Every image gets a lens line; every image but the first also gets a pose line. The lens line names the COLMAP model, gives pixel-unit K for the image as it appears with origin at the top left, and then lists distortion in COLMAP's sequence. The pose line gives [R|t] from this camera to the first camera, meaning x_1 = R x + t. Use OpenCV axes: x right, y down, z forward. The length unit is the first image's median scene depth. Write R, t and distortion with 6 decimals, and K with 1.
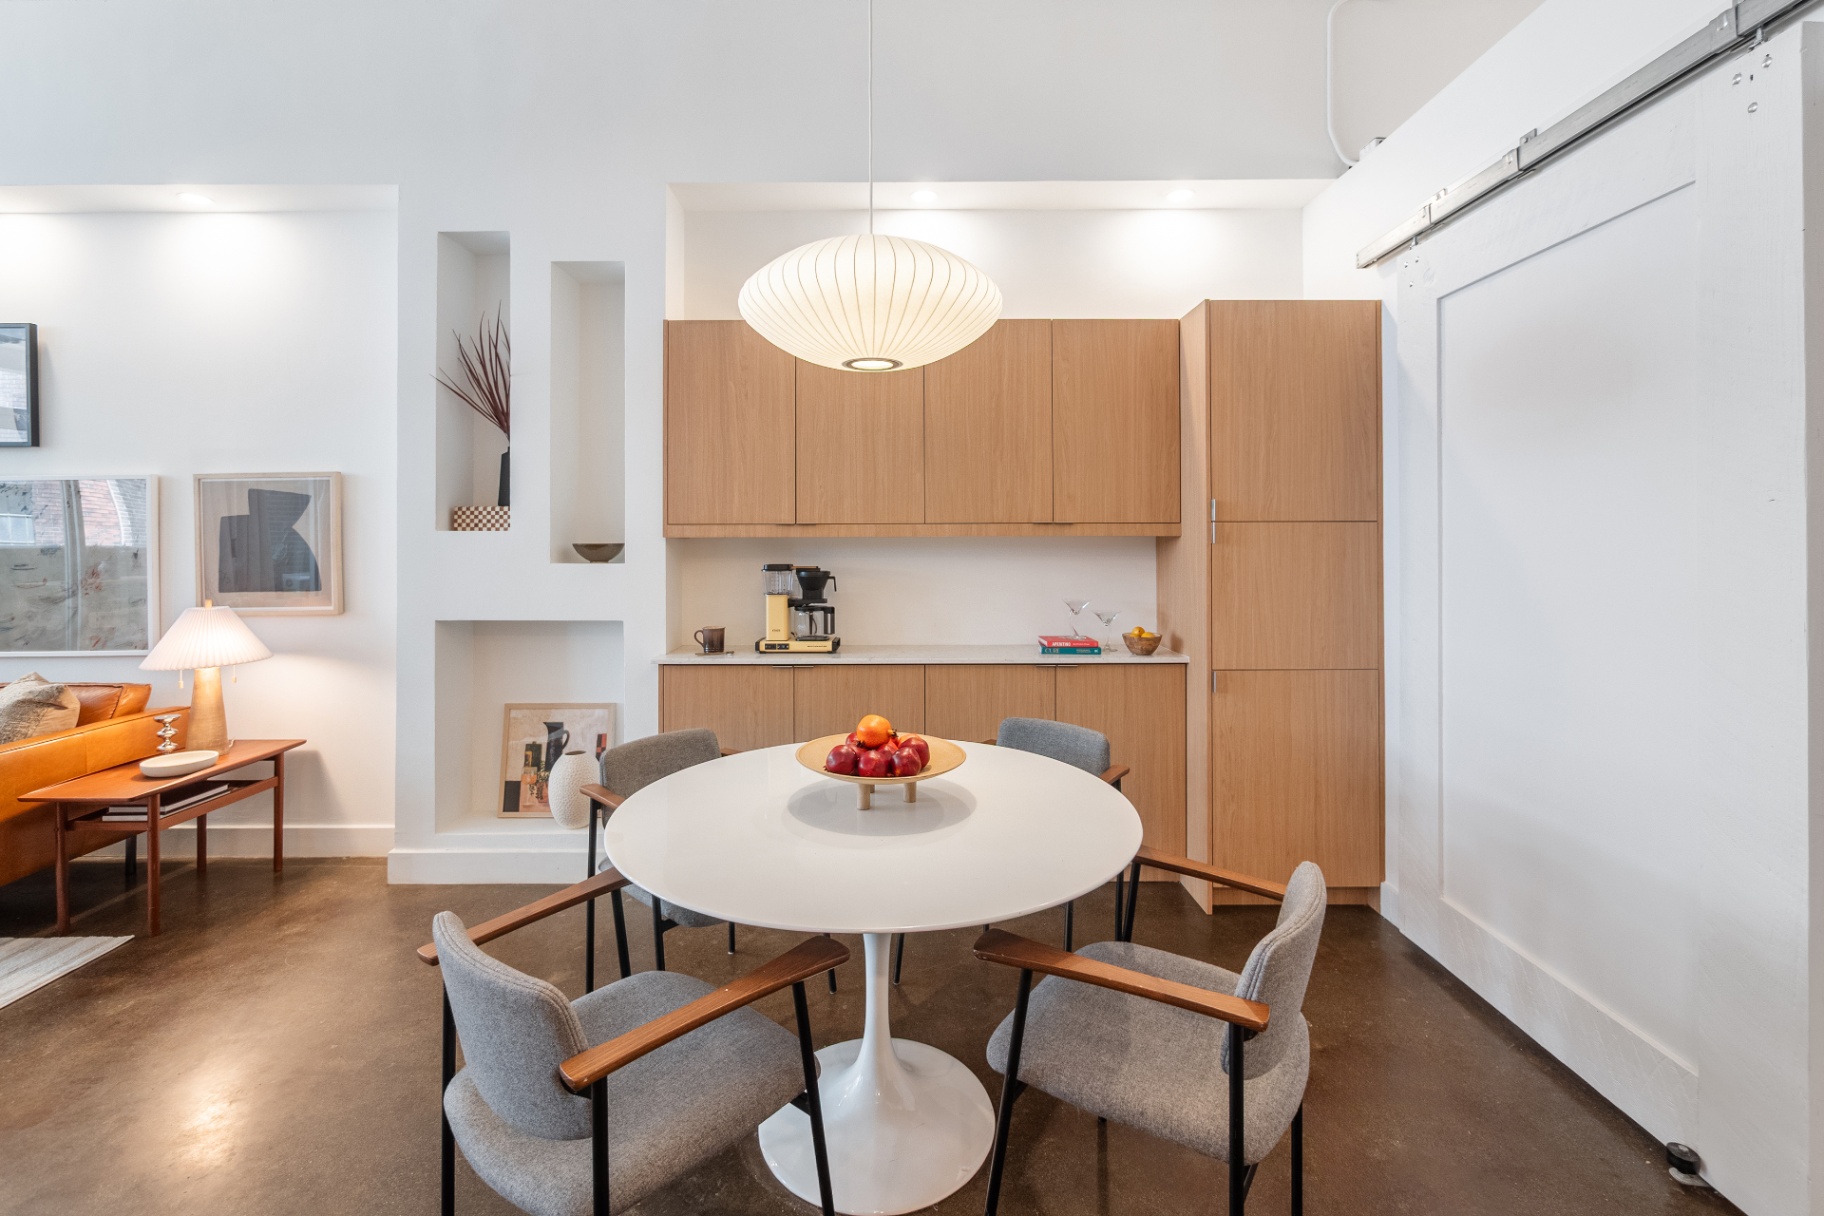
lens RADIAL K [[781.5, 0, 917.3], [0, 781.5, 531.6], [0, 0, 1]] dist [-0.013036, 0.000119]
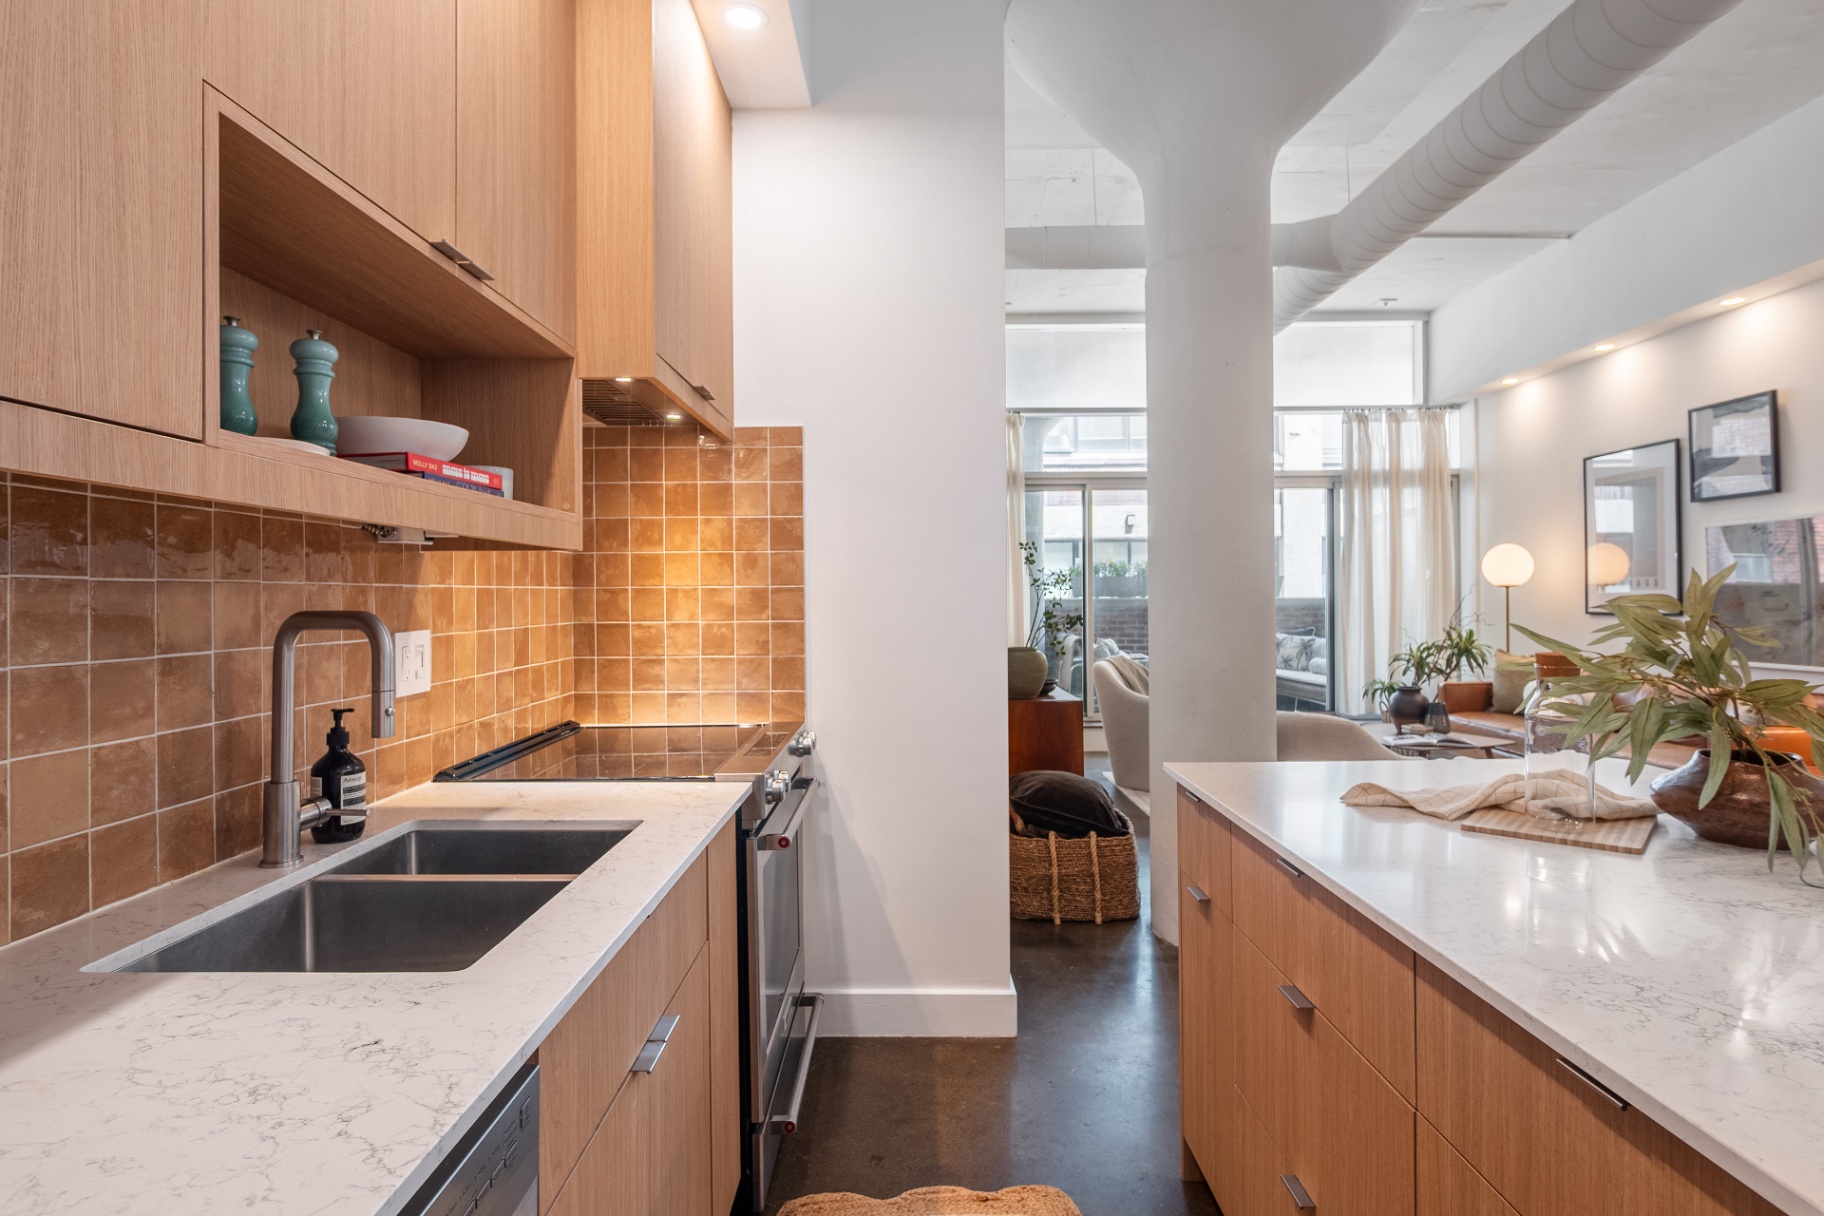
lens RADIAL K [[960.3, 0, 912.0], [0, 960.3, 608.0], [0, 0, 1]] dist [0.002430, 0.000369]
pose [[-0.009707, 0.015974, -0.999825, 0.372277], [0.018132, 0.999711, 0.015796, 0.021826], [0.999788, -0.017975, -0.009994, -0.341923]]
